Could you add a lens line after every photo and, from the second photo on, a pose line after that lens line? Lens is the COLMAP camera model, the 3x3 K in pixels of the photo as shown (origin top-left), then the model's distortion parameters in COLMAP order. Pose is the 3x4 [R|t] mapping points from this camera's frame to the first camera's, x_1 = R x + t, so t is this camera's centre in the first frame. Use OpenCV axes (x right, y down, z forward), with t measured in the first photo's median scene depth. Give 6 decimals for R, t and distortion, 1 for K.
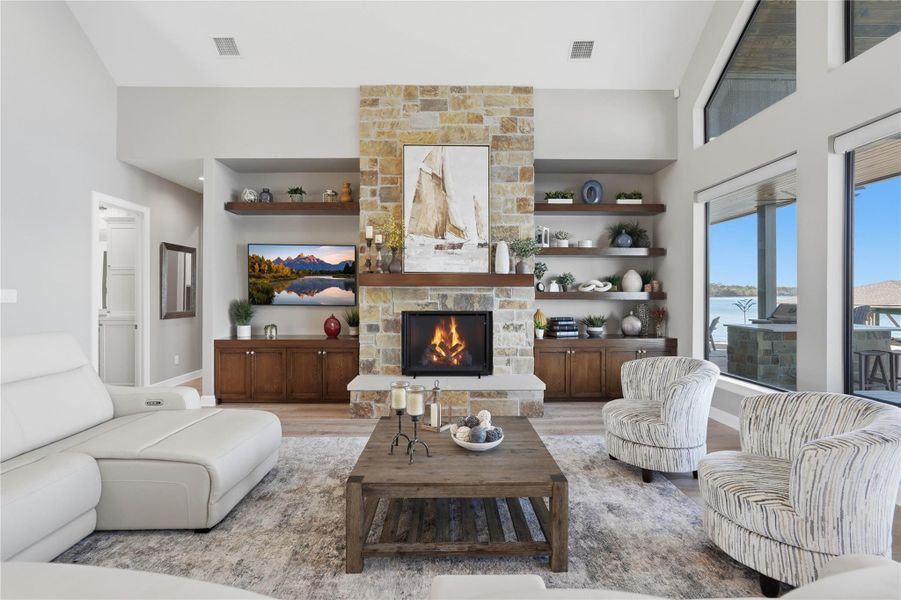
lens RADIAL K [[397.5, 0, 451.2], [0, 397.5, 302.5], [0, 0, 1]] dist [-0.012364, 0.004052]
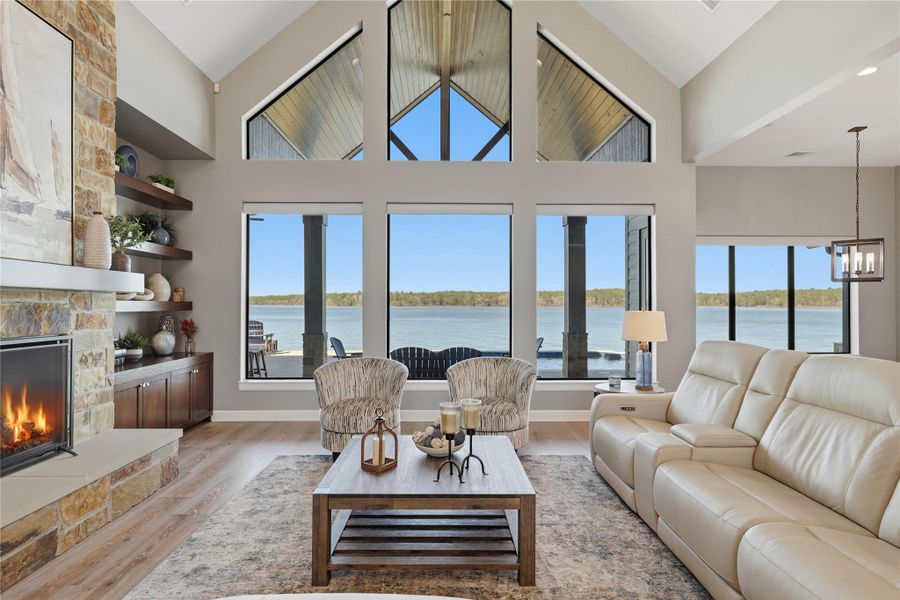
lens RADIAL K [[490.8, 0, 453.6], [0, 490.8, 302.7], [0, 0, 1]] dist [0.000970, 0.000623]
pose [[0.000586, 0.007734, 0.999970, -0.596410], [-0.001848, 0.999968, -0.007733, -0.018196], [-0.999998, -0.001843, 0.000600, 0.454191]]
